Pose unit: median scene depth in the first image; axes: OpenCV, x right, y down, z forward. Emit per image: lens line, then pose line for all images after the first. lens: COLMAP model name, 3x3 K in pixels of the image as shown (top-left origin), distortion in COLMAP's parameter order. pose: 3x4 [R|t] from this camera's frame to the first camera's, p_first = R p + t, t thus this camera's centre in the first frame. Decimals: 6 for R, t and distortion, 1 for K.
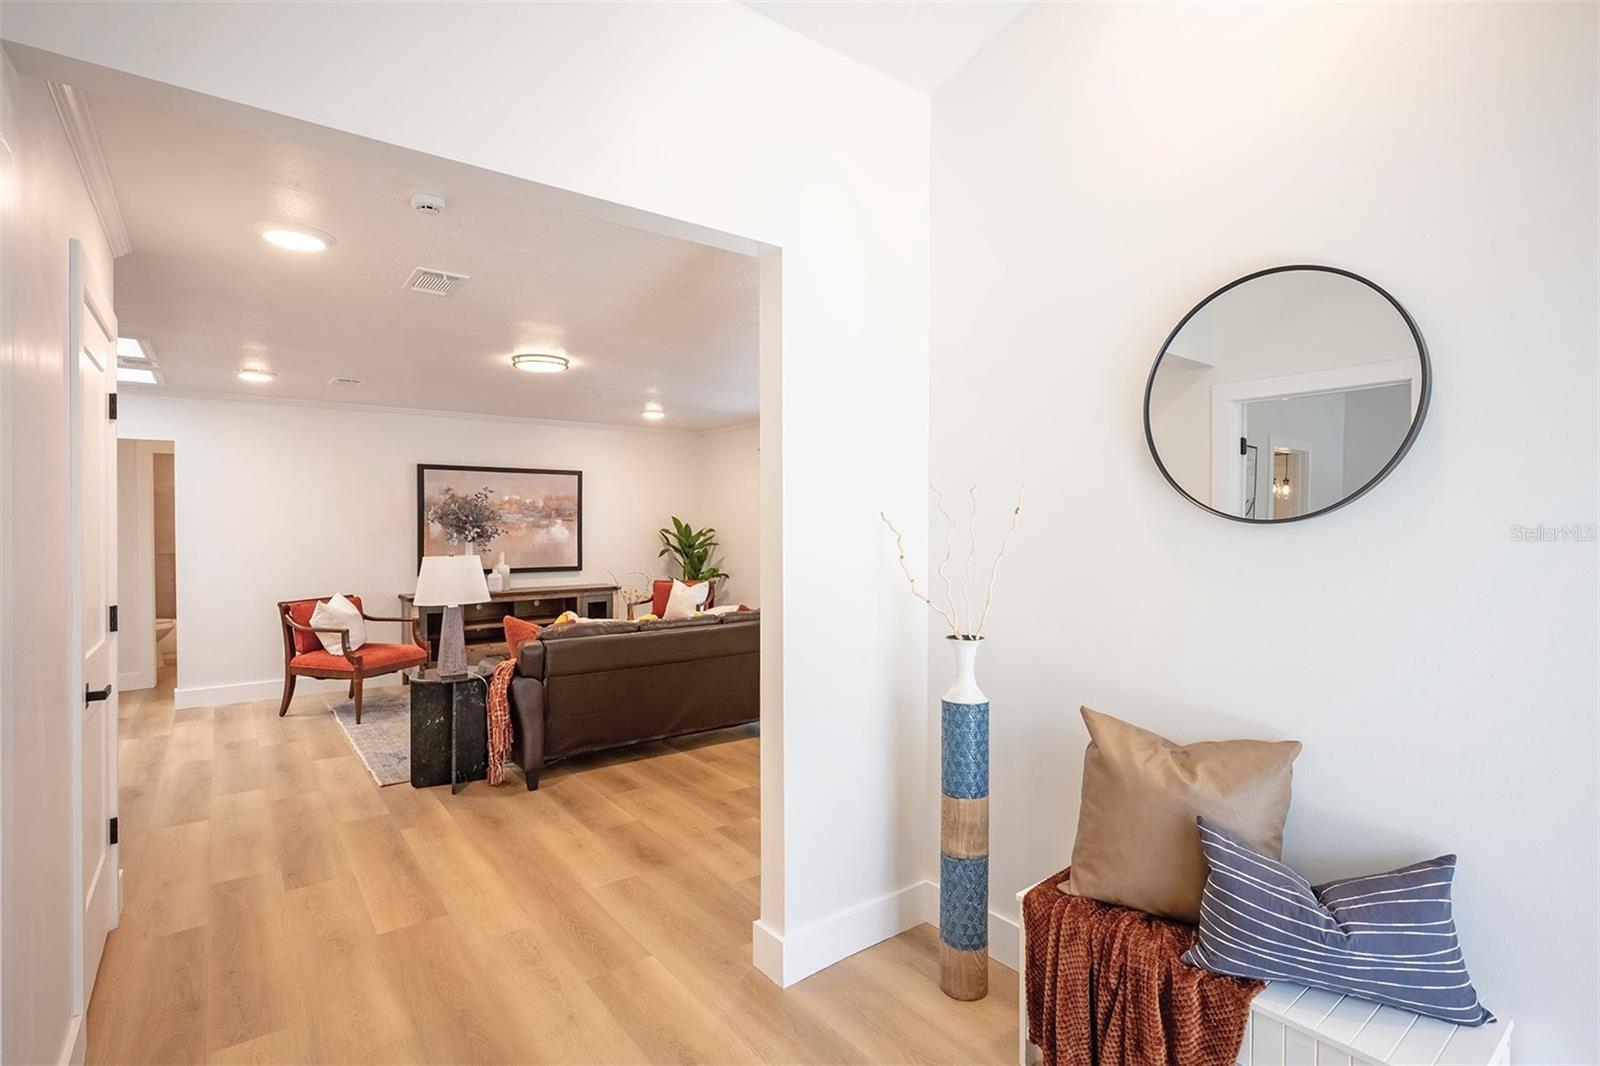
lens RADIAL K [[768.9, 0, 795.3], [0, 768.9, 528.3], [0, 0, 1]] dist [0.000932, -0.000007]
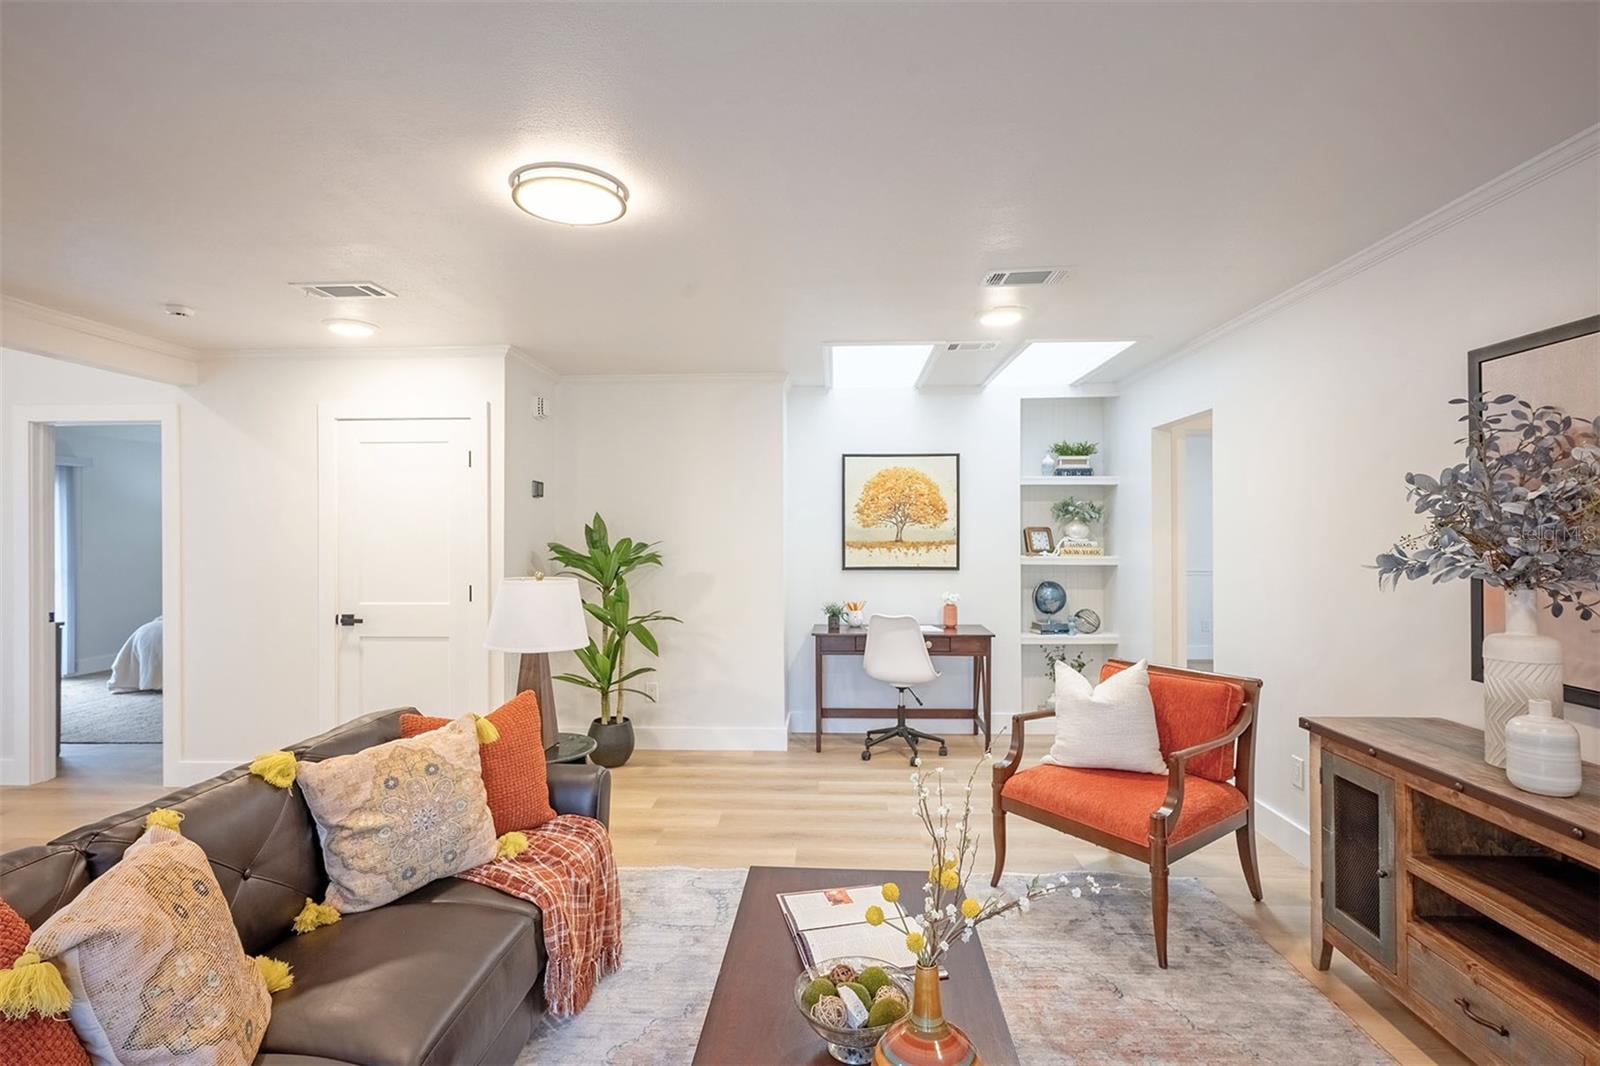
lens RADIAL K [[771.3, 0, 800.0], [0, 771.3, 533.0], [0, 0, 1]] dist [-0.002047, 0.000796]
pose [[-0.634693, 0.004787, -0.772749, -0.042788], [0.002530, 0.999988, 0.004116, -0.005763], [0.772760, 0.000657, -0.634698, 1.204951]]
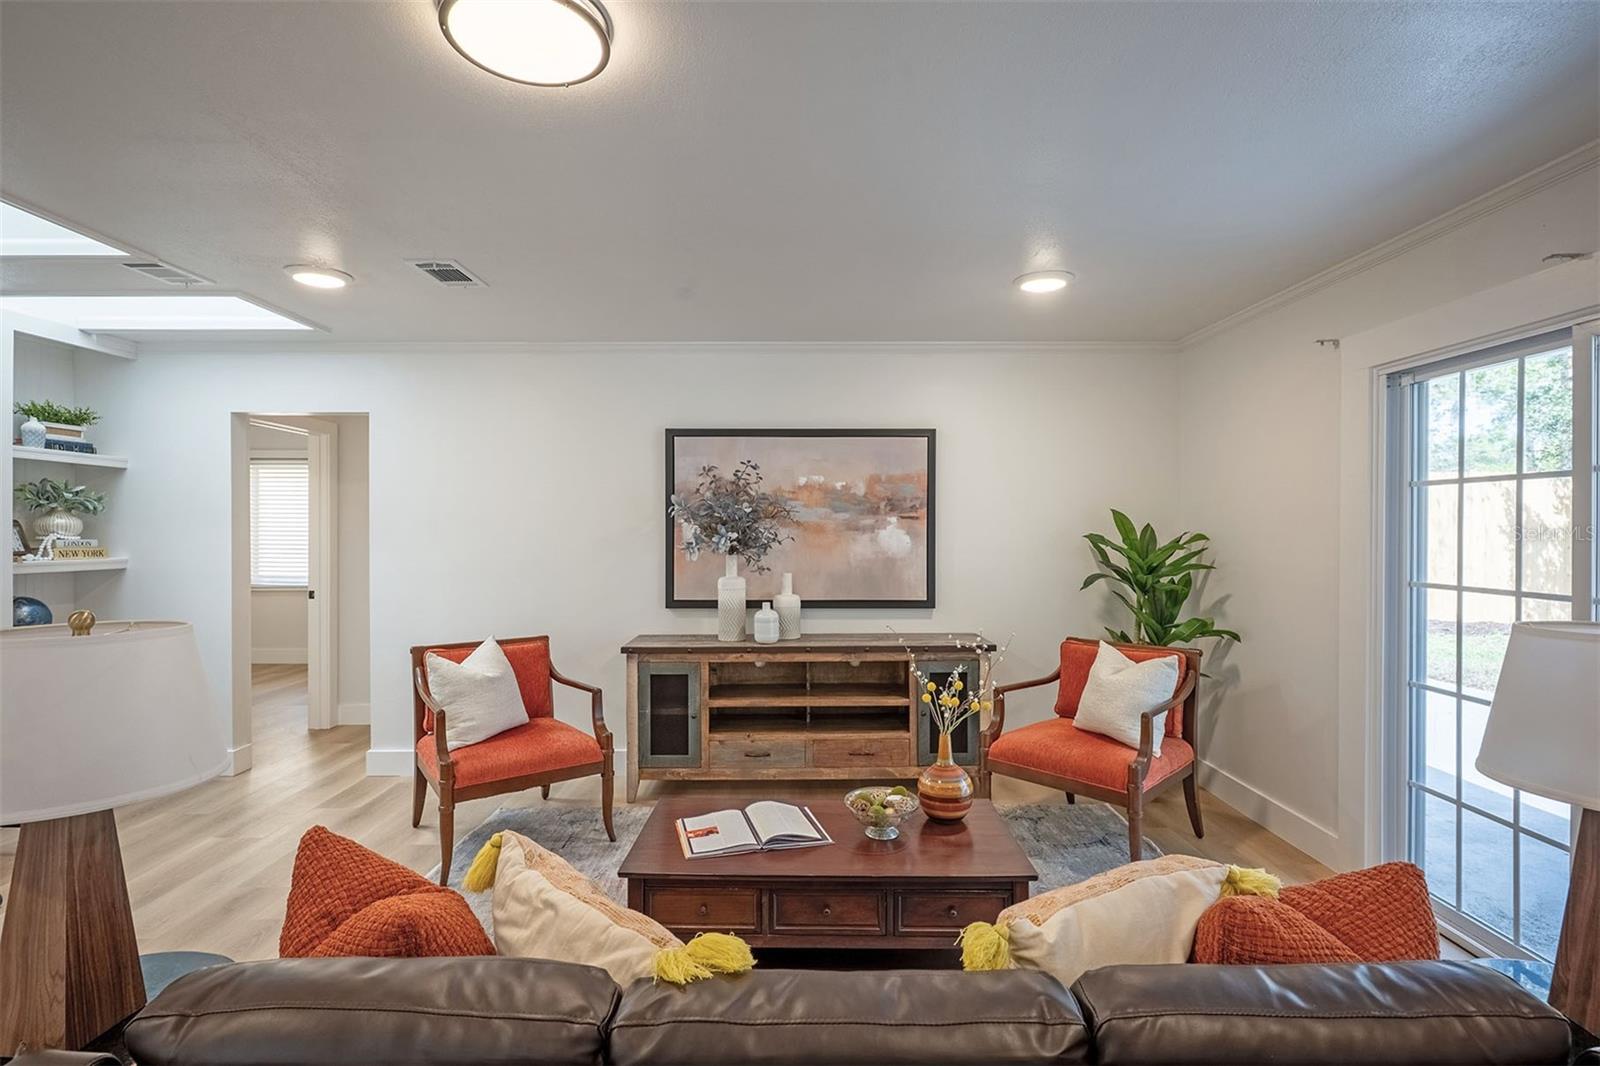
lens RADIAL K [[761.5, 0, 799.1], [0, 761.5, 530.4], [0, 0, 1]] dist [0.000509, 0.000995]
pose [[0.803372, 0.003275, -0.595469, -0.038940], [-0.003699, 0.999993, 0.000509, -0.001691], [0.595467, 0.001794, 0.803378, 0.689234]]
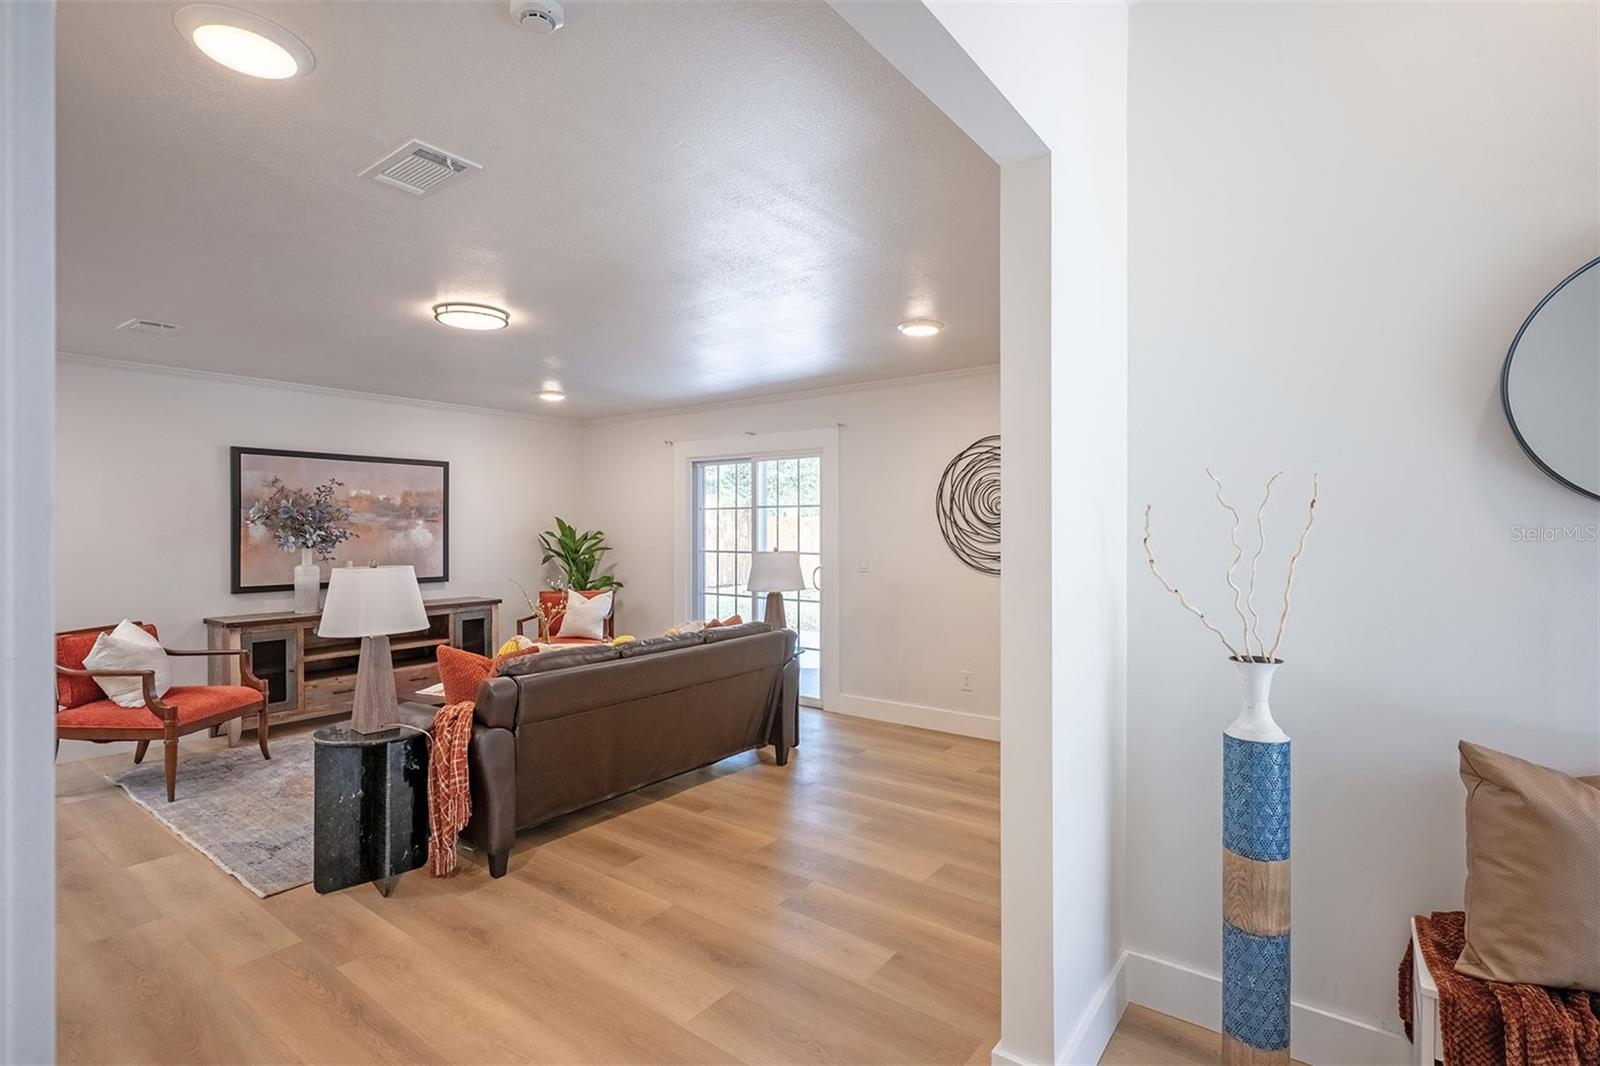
lens RADIAL K [[761.5, 0, 799.1], [0, 761.5, 530.4], [0, 0, 1]] dist [0.000509, 0.000995]
pose [[0.962184, -0.000868, 0.272398, -0.189358], [0.001337, 0.999998, -0.001535, 0.002008], [-0.272396, 0.001841, 0.962183, 0.145360]]
